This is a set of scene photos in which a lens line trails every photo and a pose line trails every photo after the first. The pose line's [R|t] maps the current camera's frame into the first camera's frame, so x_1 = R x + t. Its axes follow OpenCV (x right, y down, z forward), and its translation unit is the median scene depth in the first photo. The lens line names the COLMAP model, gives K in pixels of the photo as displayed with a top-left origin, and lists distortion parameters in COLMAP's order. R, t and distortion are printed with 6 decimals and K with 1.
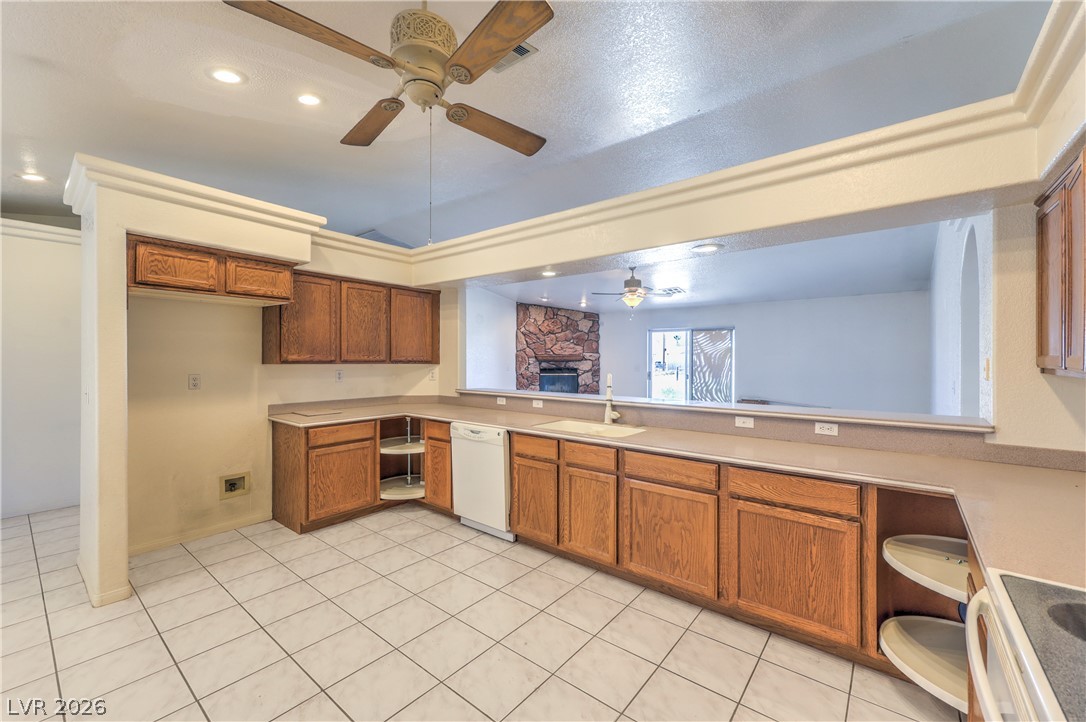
lens RADIAL K [[437.8, 0, 550.0], [0, 437.8, 356.8], [0, 0, 1]] dist [0.002493, 0.000251]
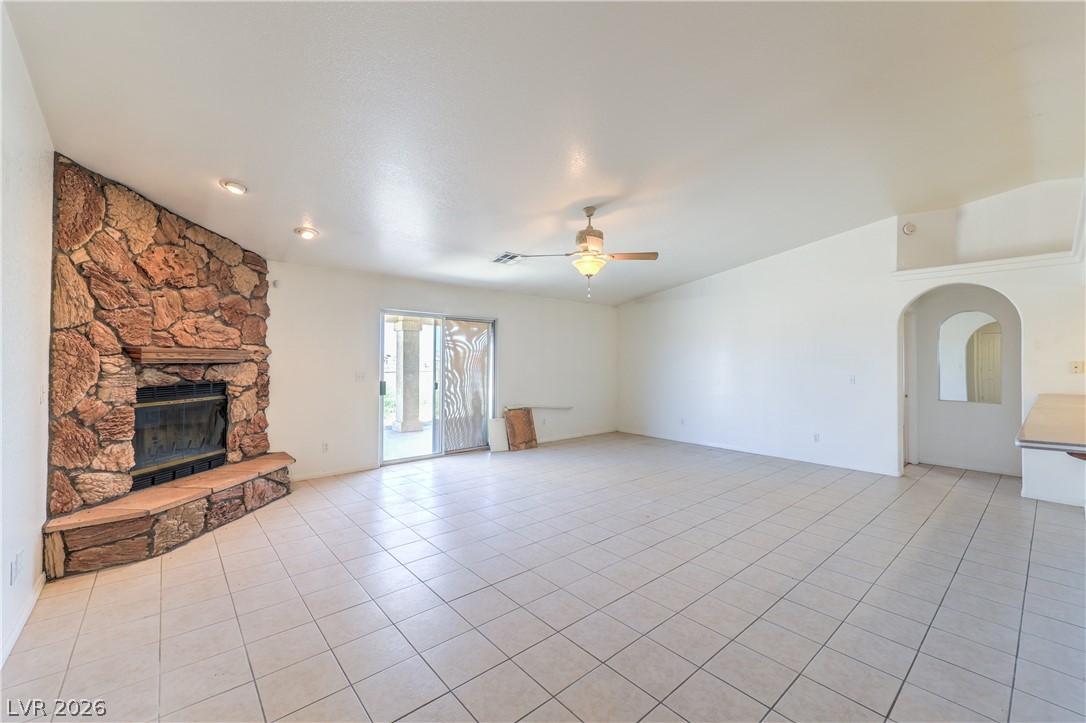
lens RADIAL K [[437.8, 0, 550.0], [0, 437.8, 357.3], [0, 0, 1]] dist [0.002493, 0.000251]
pose [[0.168660, 0.006499, 0.985653, -0.292157], [-0.008384, 0.999952, -0.005159, 0.002749], [-0.985639, -0.007394, 0.168706, 0.639468]]
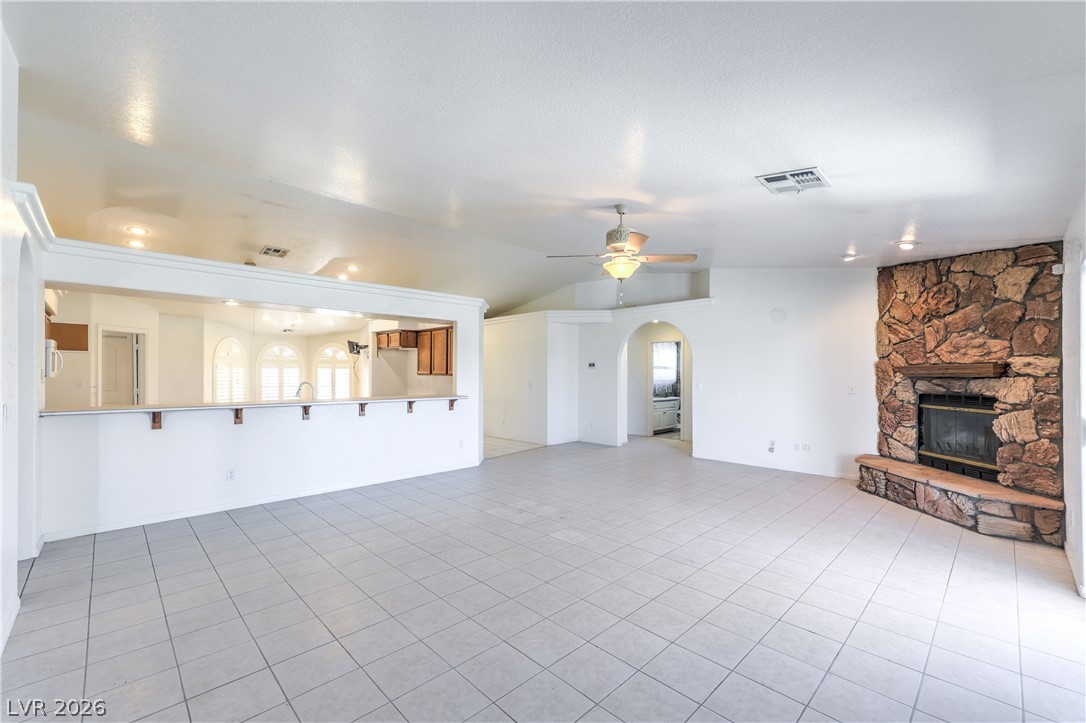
lens RADIAL K [[444.8, 0, 537.3], [0, 444.8, 374.3], [0, 0, 1]] dist [0.002630, 0.000248]
pose [[-0.136611, -0.001534, -0.990624, 0.516577], [0.001939, 0.999996, -0.001816, 0.005793], [0.990623, -0.002169, -0.136608, 0.653482]]
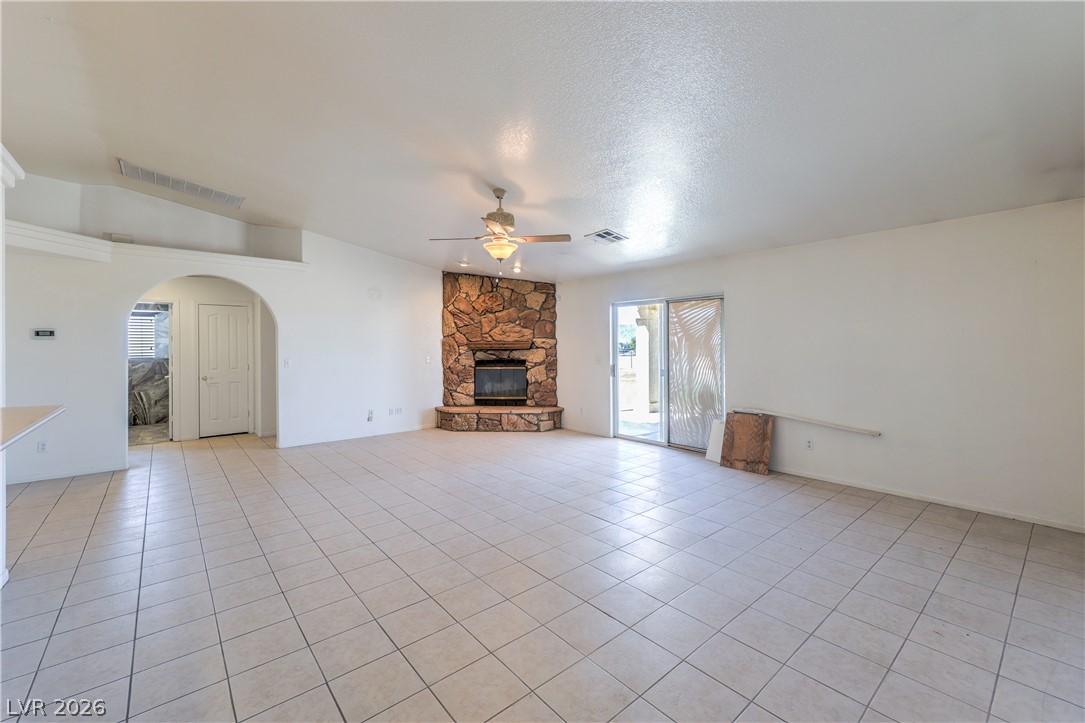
lens RADIAL K [[454.8, 0, 556.6], [0, 454.8, 345.2], [0, 0, 1]] dist [0.003095, 0.000274]
pose [[0.983898, -0.007529, -0.178571, 0.249870], [0.007724, 0.999970, 0.000397, 0.002250], [0.178562, -0.001770, 0.983927, 0.268331]]
